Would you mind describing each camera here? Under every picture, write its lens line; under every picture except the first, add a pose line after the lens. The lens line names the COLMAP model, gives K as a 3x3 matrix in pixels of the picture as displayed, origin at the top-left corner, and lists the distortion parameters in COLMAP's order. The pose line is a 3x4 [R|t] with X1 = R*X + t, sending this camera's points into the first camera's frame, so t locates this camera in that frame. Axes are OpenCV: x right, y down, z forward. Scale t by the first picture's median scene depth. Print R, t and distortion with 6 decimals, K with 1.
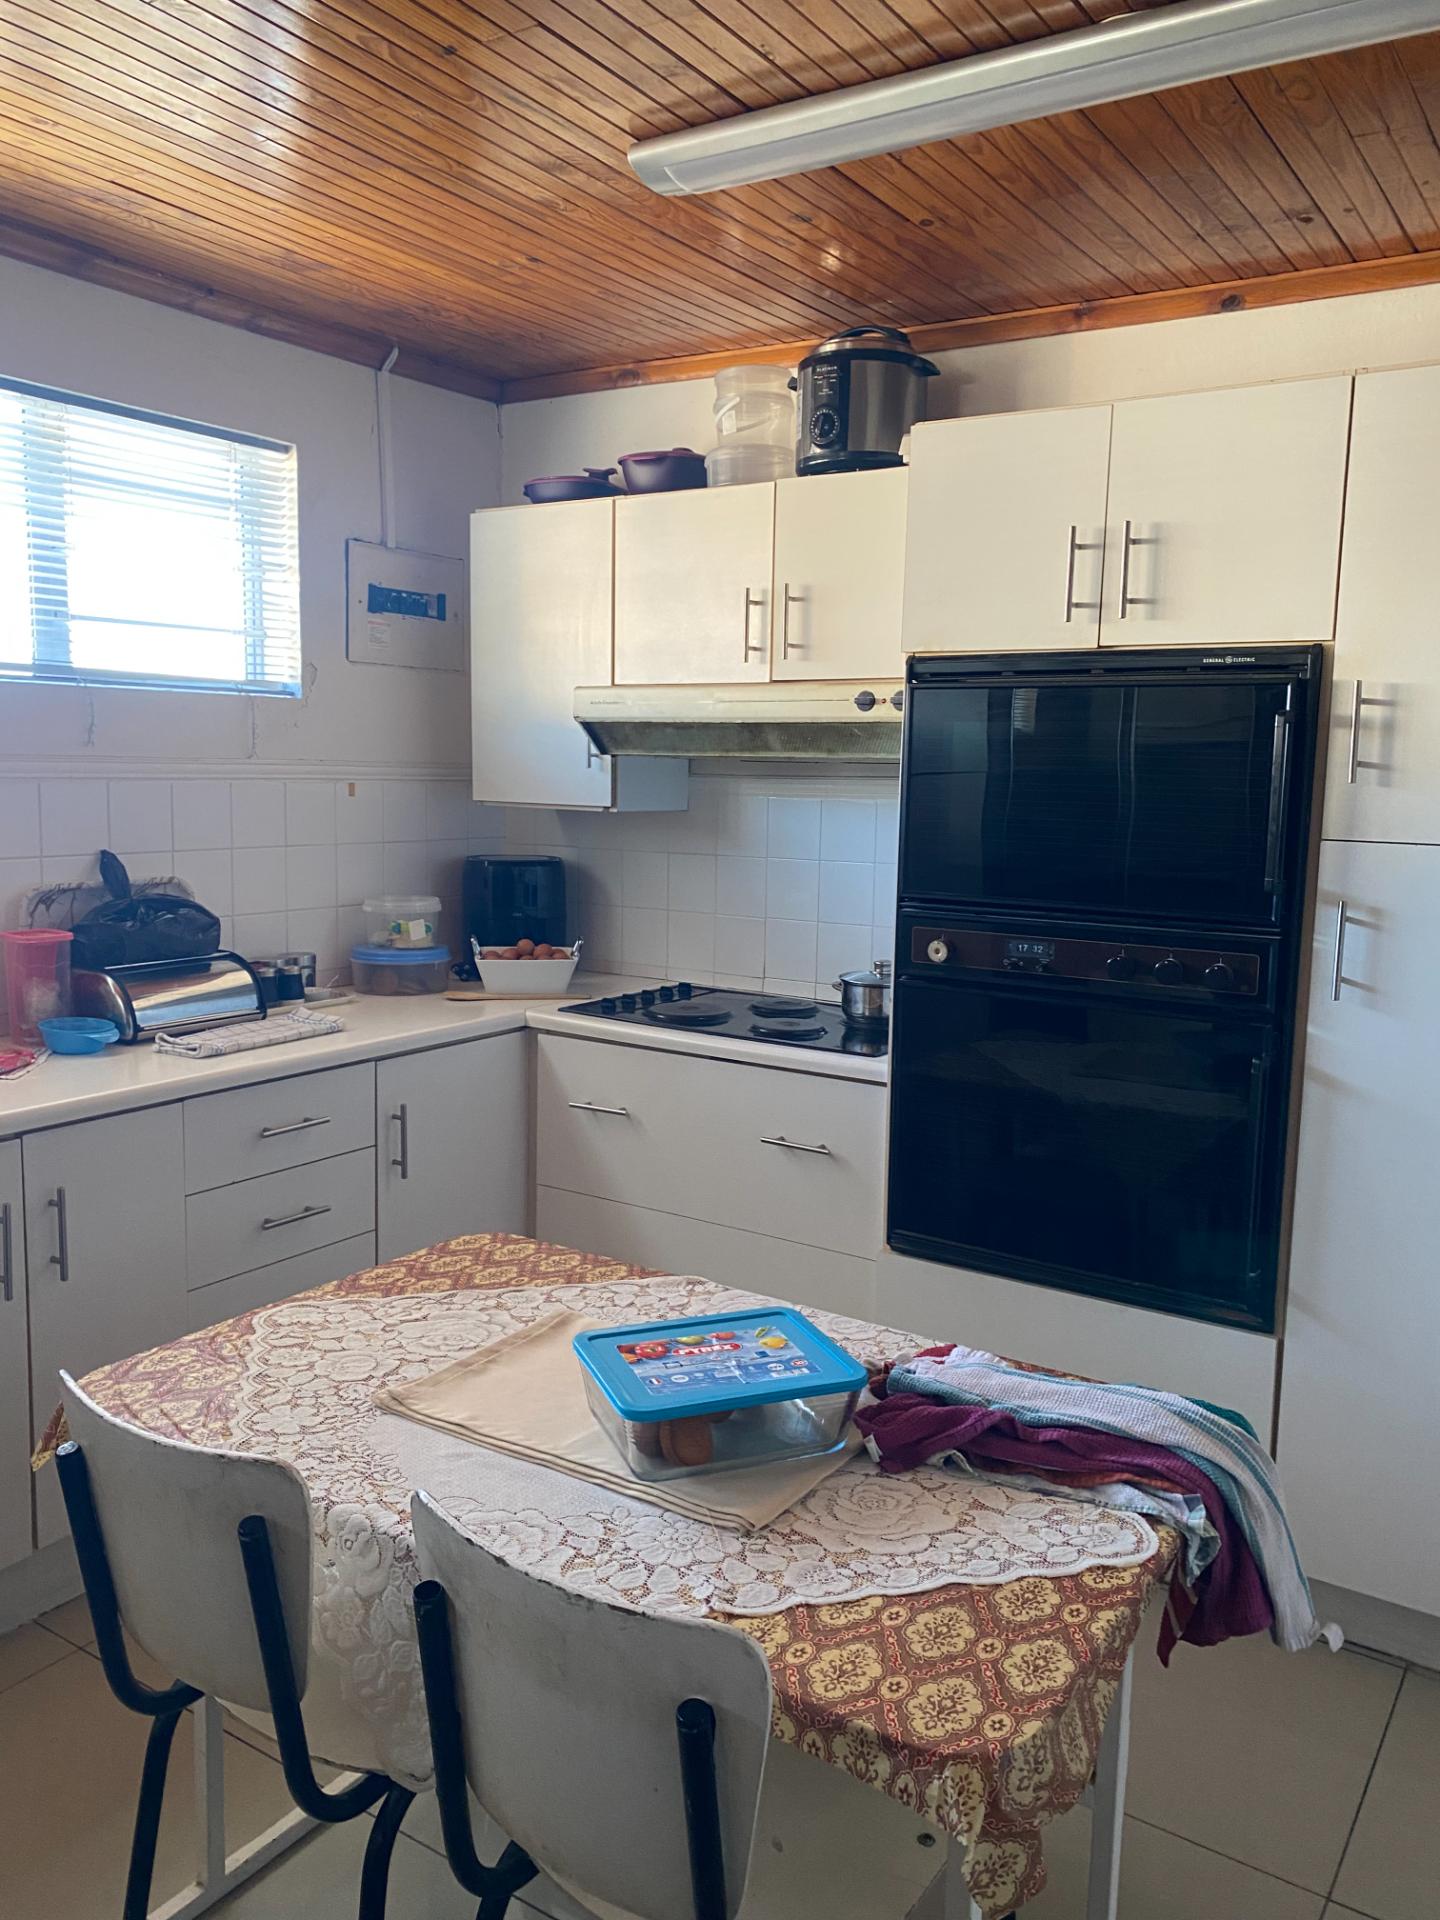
lens RADIAL K [[1475.5, 0, 718.2], [0, 1475.5, 950.8], [0, 0, 1]] dist [0.008276, 0.001000]
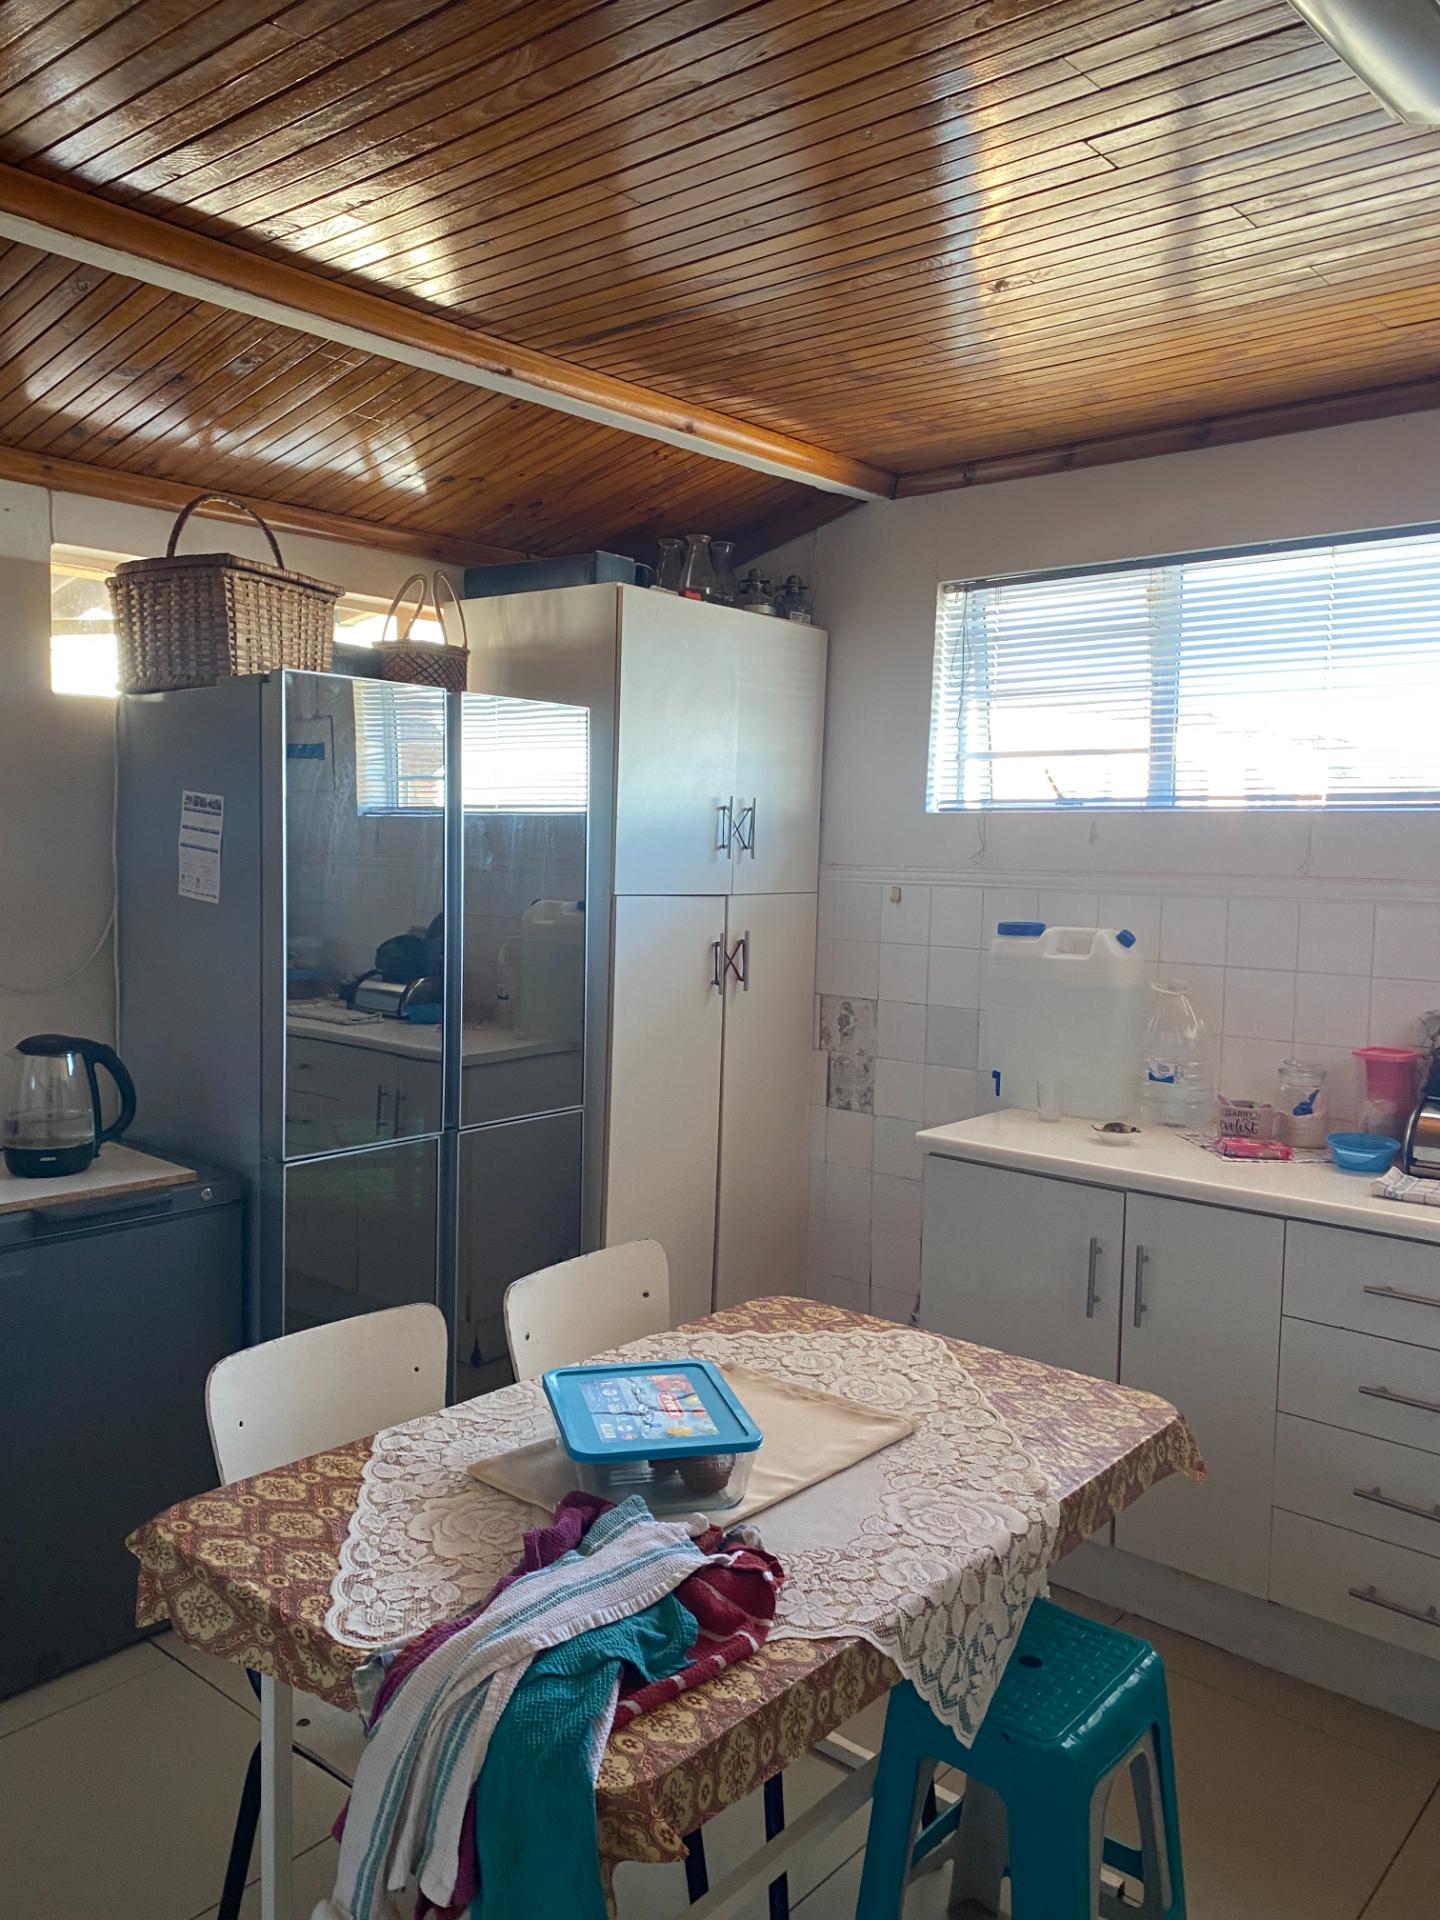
lens RADIAL K [[1475.5, 0, 717.3], [0, 1475.5, 965.9], [0, 0, 1]] dist [0.008276, 0.001000]
pose [[-0.112311, 0.073708, -0.990936, 0.945300], [-0.151048, 0.984390, 0.090341, -0.143707], [0.982126, 0.159825, -0.099424, 0.970667]]
